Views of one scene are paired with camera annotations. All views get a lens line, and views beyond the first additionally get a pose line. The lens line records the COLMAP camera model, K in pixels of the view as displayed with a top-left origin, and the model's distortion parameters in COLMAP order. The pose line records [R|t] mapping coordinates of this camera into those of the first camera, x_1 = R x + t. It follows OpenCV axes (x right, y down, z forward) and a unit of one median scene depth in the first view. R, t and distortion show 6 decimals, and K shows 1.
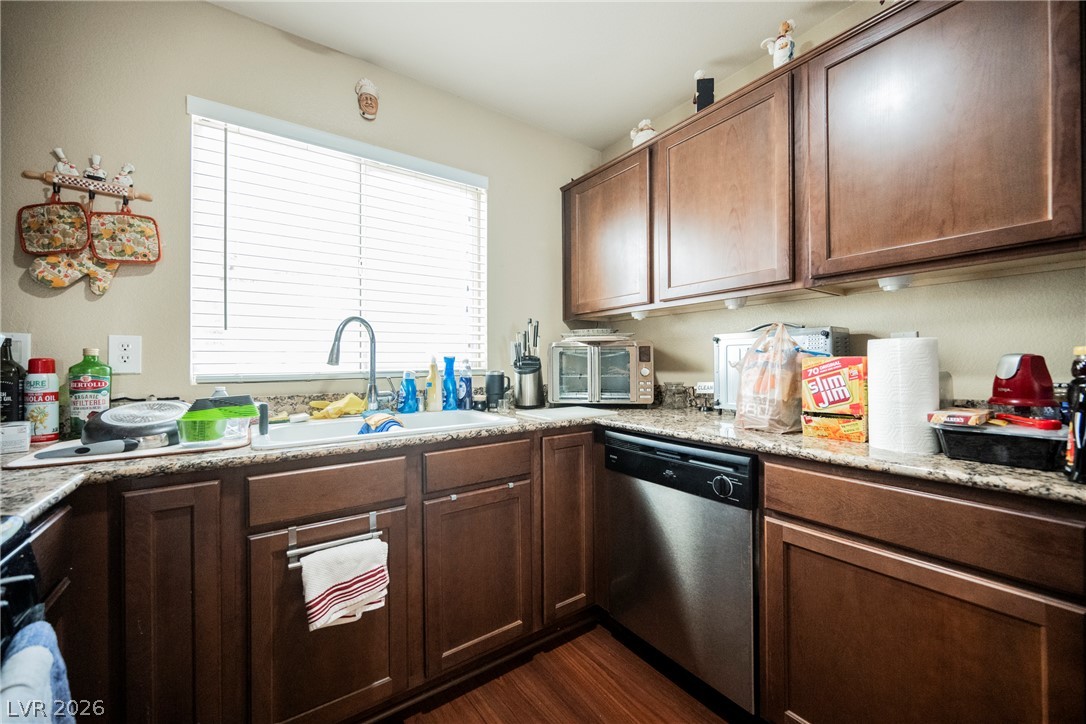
lens RADIAL K [[423.0, 0, 543.0], [0, 423.0, 362.0], [0, 0, 1]] dist [-0.001763, -0.000172]
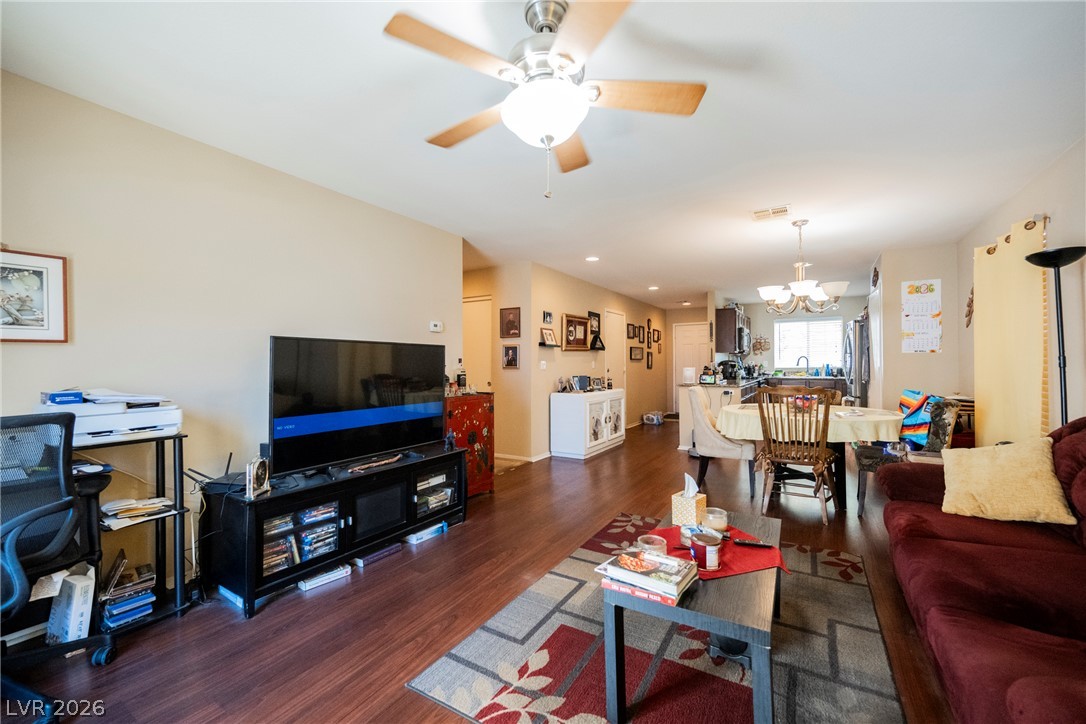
lens RADIAL K [[436.0, 0, 541.2], [0, 436.0, 360.0], [0, 0, 1]] dist [0.000075, -0.000486]
pose [[0.390590, -0.007808, -0.920531, 3.852373], [0.004003, 0.999969, -0.006784, -0.048359], [0.920556, -0.001035, 0.390609, -4.817609]]
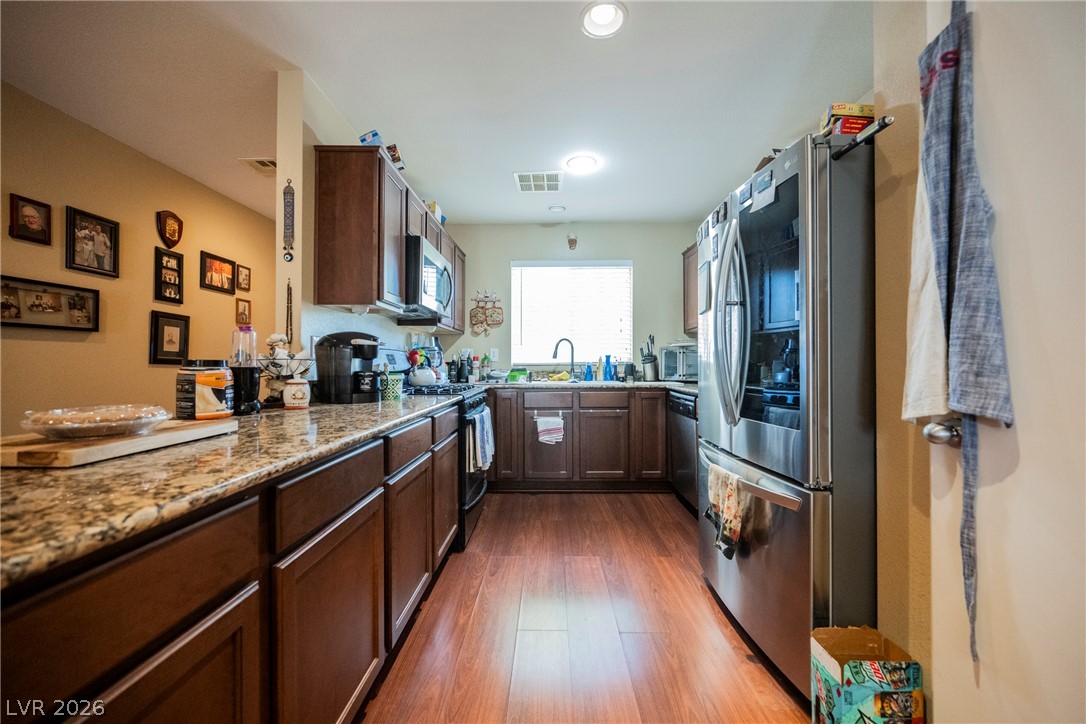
lens RADIAL K [[428.2, 0, 543.0], [0, 428.2, 362.0], [0, 0, 1]] dist [-0.001212, -0.000304]
pose [[0.807132, 0.000287, -0.590371, 1.082765], [-0.001313, 0.999998, -0.001308, 0.034954], [0.590369, 0.001831, 0.807131, -1.247945]]
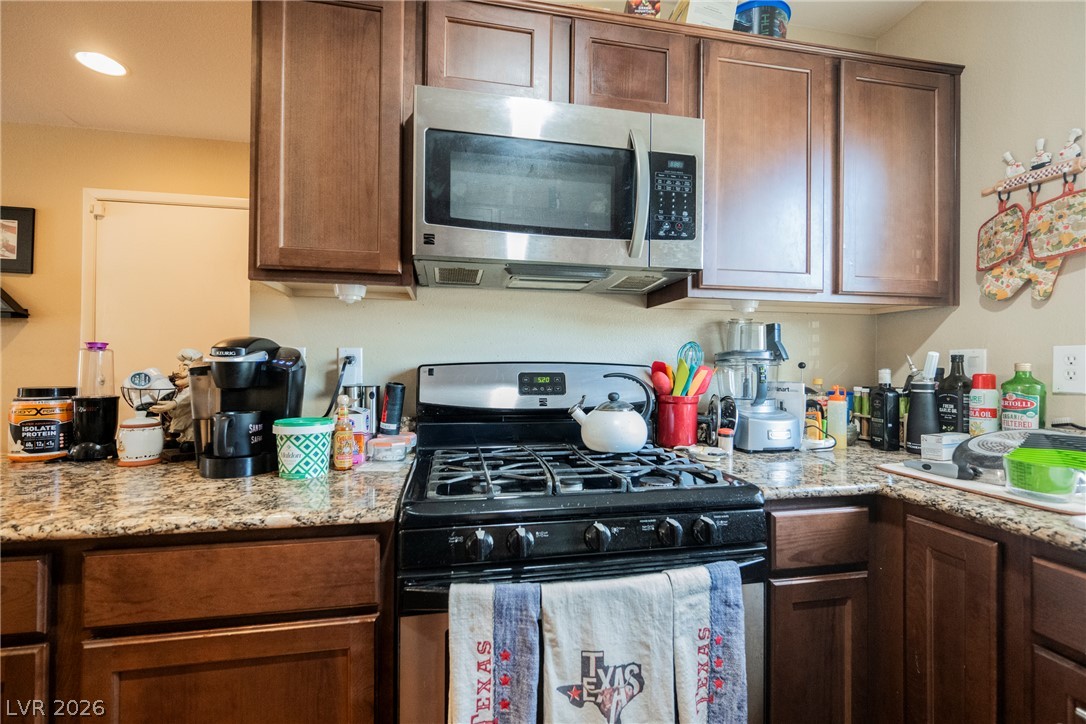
lens RADIAL K [[481.1, 0, 543.0], [0, 481.1, 362.0], [0, 0, 1]] dist [0.000462, 0.000158]
pose [[-0.407015, -0.007338, -0.913392, 0.254584], [-0.004708, 0.999971, -0.005936, -0.022837], [0.913409, 0.001884, -0.407038, 0.471349]]
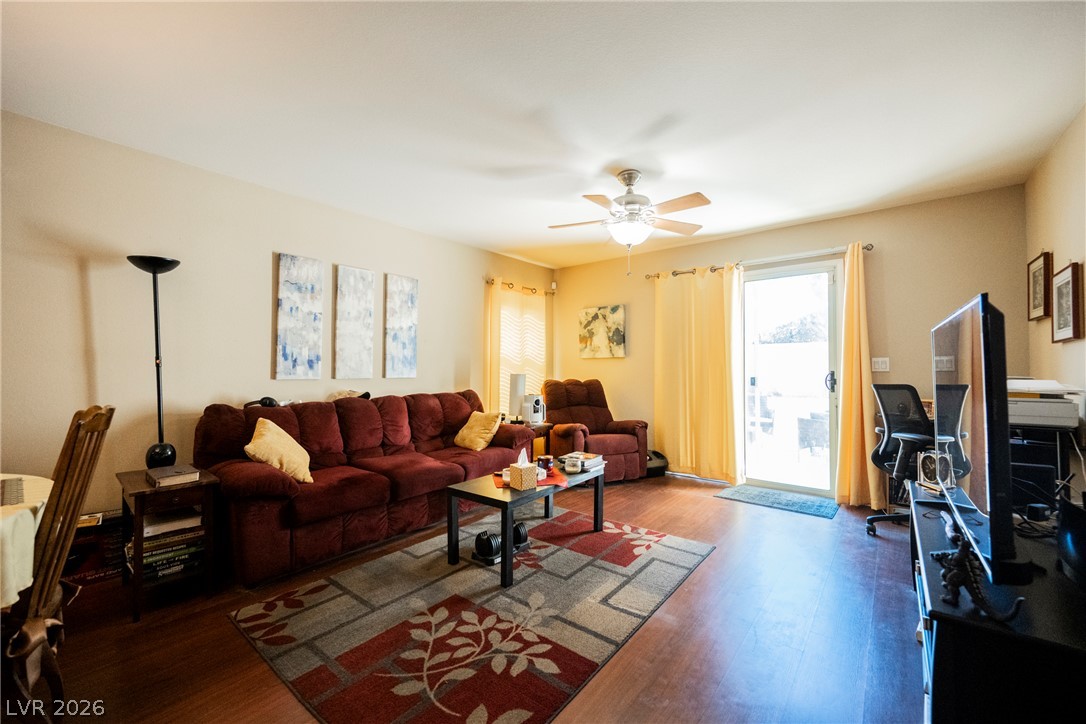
lens RADIAL K [[428.2, 0, 543.0], [0, 428.2, 362.0], [0, 0, 1]] dist [-0.001212, -0.000304]
pose [[-0.271989, 0.020086, 0.962091, 0.899170], [0.001376, 0.999789, -0.020484, -0.005177], [-0.962299, -0.004247, -0.271959, -3.370131]]
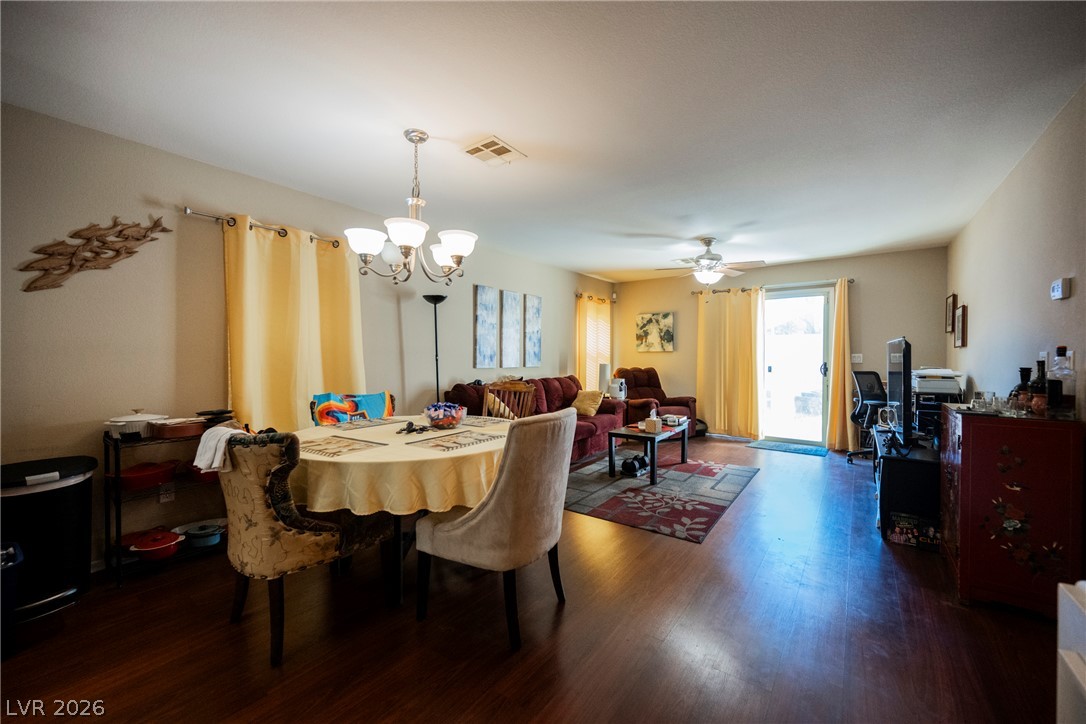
lens RADIAL K [[423.0, 0, 543.0], [0, 423.0, 362.0], [0, 0, 1]] dist [-0.001763, -0.000172]
pose [[-0.312504, -0.009746, 0.949867, 0.037035], [0.000018, 0.999947, 0.010266, -0.045697], [-0.949917, 0.003225, -0.312487, -2.072270]]
